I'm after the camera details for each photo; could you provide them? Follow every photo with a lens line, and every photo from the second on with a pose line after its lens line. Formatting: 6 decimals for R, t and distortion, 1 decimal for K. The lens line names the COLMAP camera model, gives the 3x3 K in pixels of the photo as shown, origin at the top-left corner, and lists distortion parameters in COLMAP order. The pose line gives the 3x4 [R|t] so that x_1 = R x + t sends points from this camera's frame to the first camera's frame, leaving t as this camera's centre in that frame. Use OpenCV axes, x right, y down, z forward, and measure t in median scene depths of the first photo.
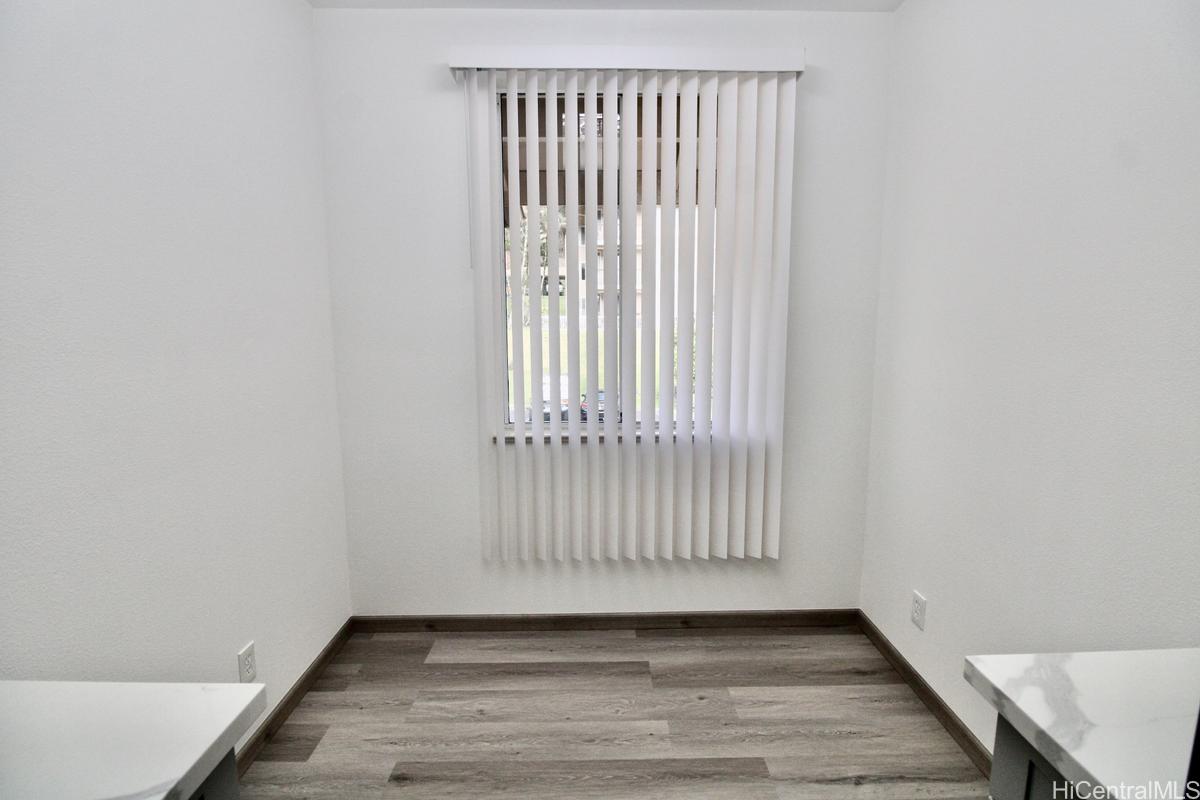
lens RADIAL K [[526.1, 0, 600.0], [0, 526.1, 400.0], [0, 0, 1]] dist [-0.048468, -0.000030]
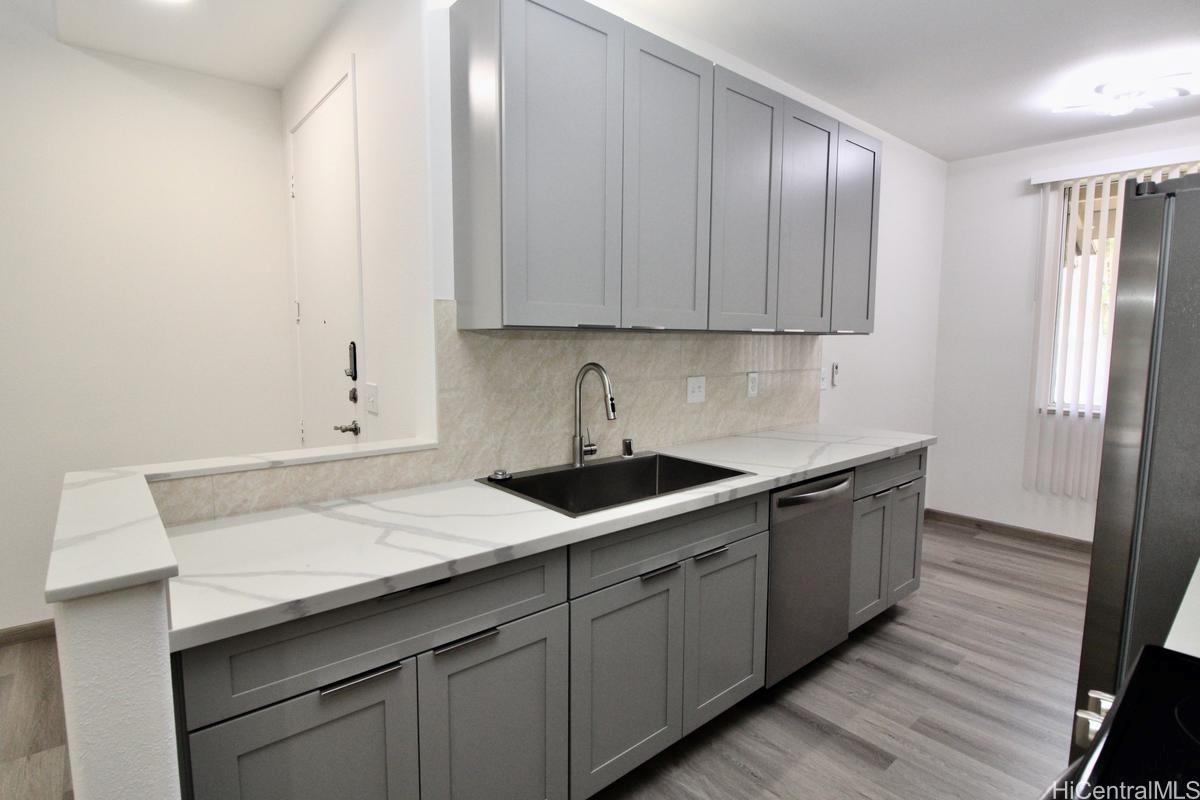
lens RADIAL K [[571.9, 0, 601.9], [0, 571.9, 394.9], [0, 0, 1]] dist [0.002467, -0.014654]
pose [[0.631958, 0.078557, -0.771011, 0.299804], [-0.106340, 0.994229, 0.014139, 0.146728], [0.767672, 0.073054, 0.636665, -1.173759]]
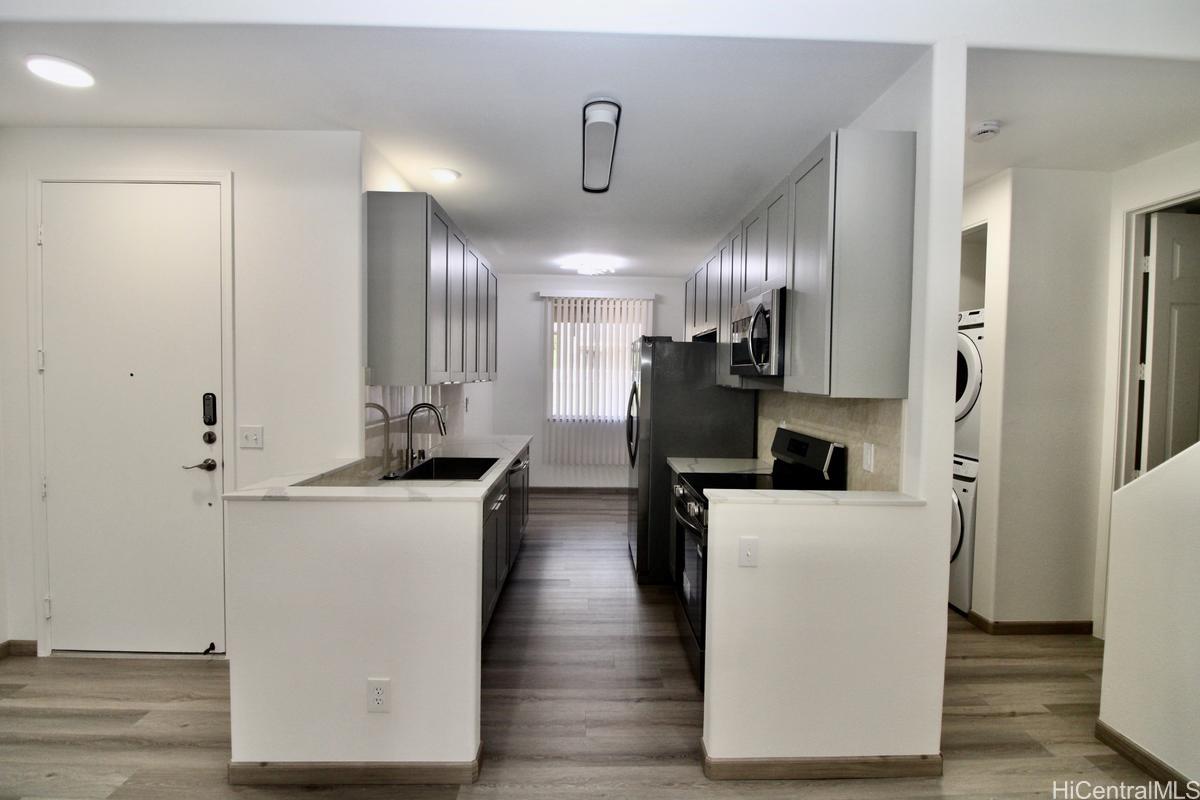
lens RADIAL K [[571.9, 0, 601.9], [0, 571.9, 394.9], [0, 0, 1]] dist [0.002467, -0.014654]
pose [[0.999770, 0.015064, 0.015263, 0.029527], [-0.013540, 0.995341, -0.095458, 0.232241], [-0.016629, 0.095229, 0.995316, -2.219675]]
